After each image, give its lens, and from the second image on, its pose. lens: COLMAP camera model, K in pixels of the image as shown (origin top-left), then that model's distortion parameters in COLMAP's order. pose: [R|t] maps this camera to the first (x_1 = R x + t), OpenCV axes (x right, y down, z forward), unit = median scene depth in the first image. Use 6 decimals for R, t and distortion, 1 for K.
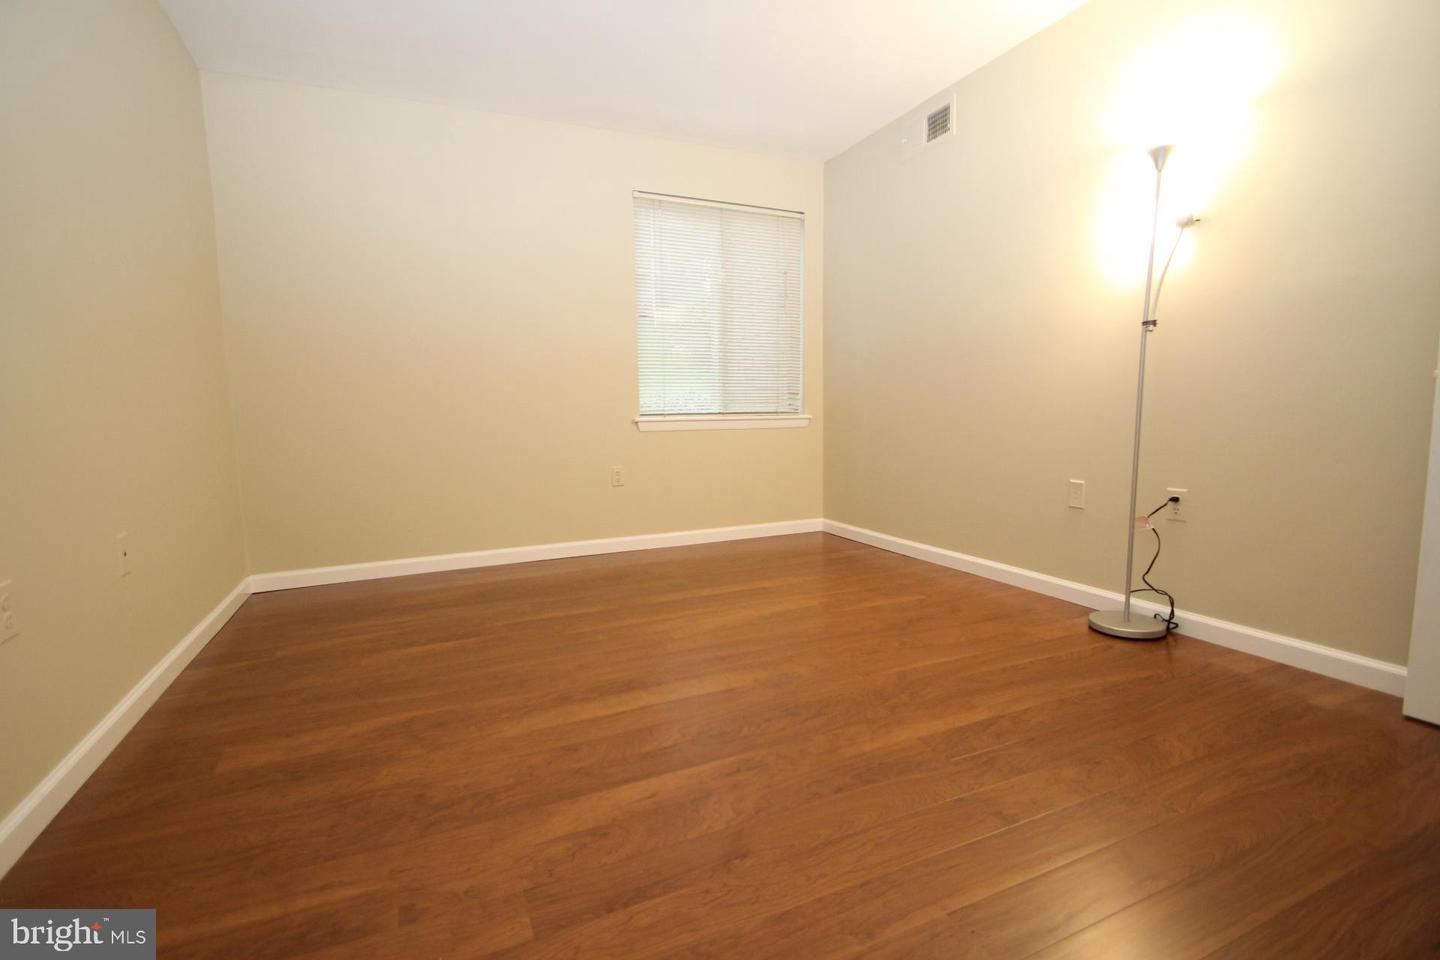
lens RADIAL K [[670.7, 0, 716.5], [0, 670.7, 482.5], [0, 0, 1]] dist [0.005358, -0.011133]
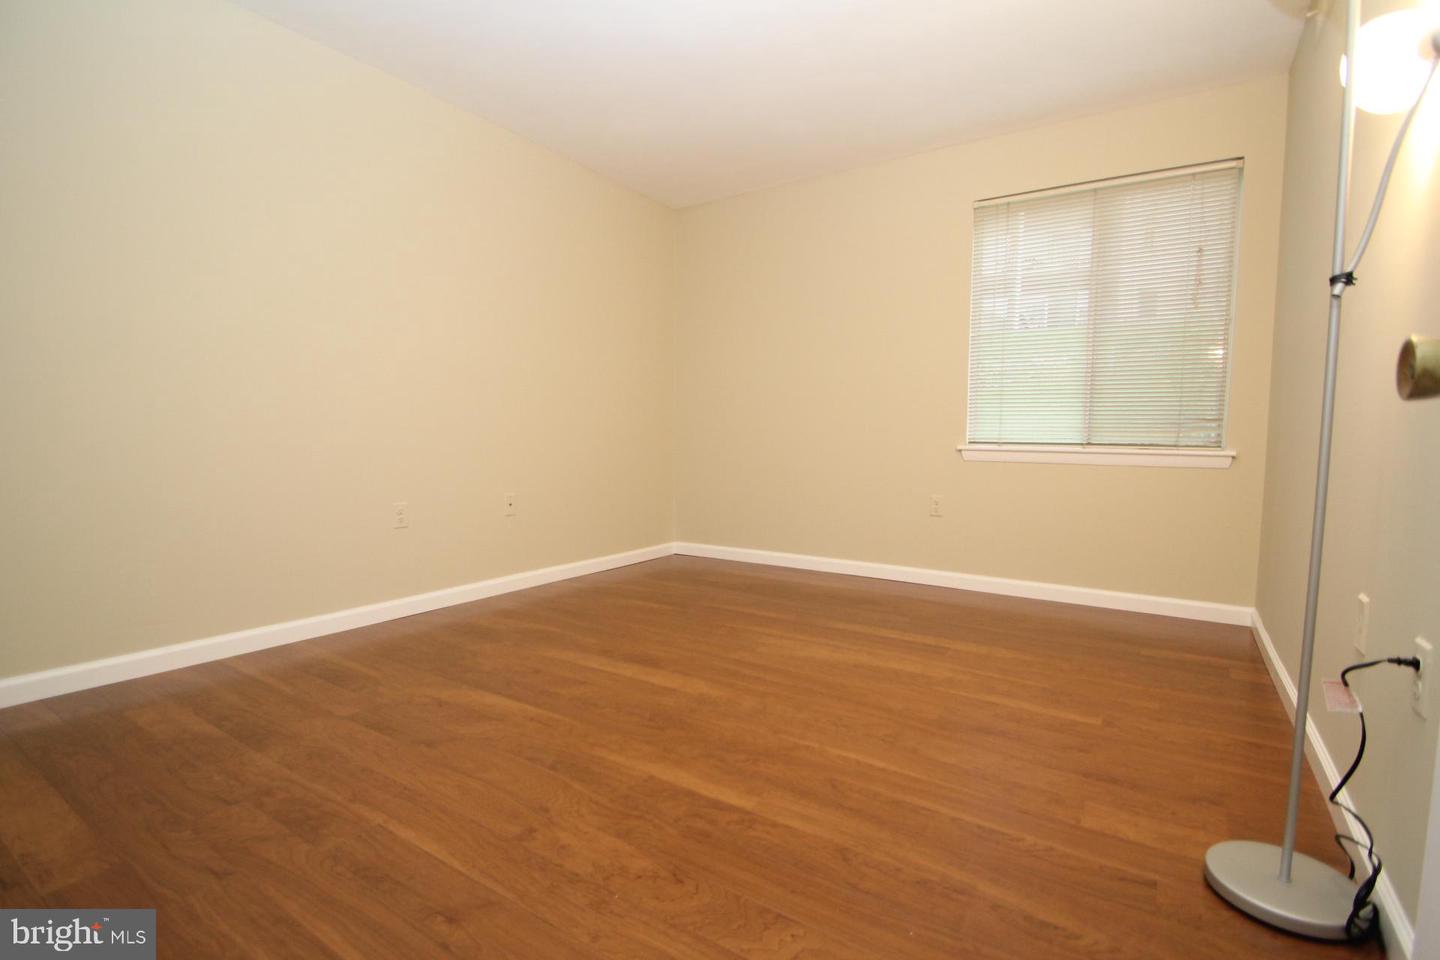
lens RADIAL K [[670.7, 0, 715.1], [0, 670.7, 481.6], [0, 0, 1]] dist [0.005358, -0.011133]
pose [[0.534216, 0.081202, -0.841439, 0.837911], [-0.110663, 0.993528, 0.025621, -0.057267], [0.838073, 0.079429, 0.539745, 0.384479]]
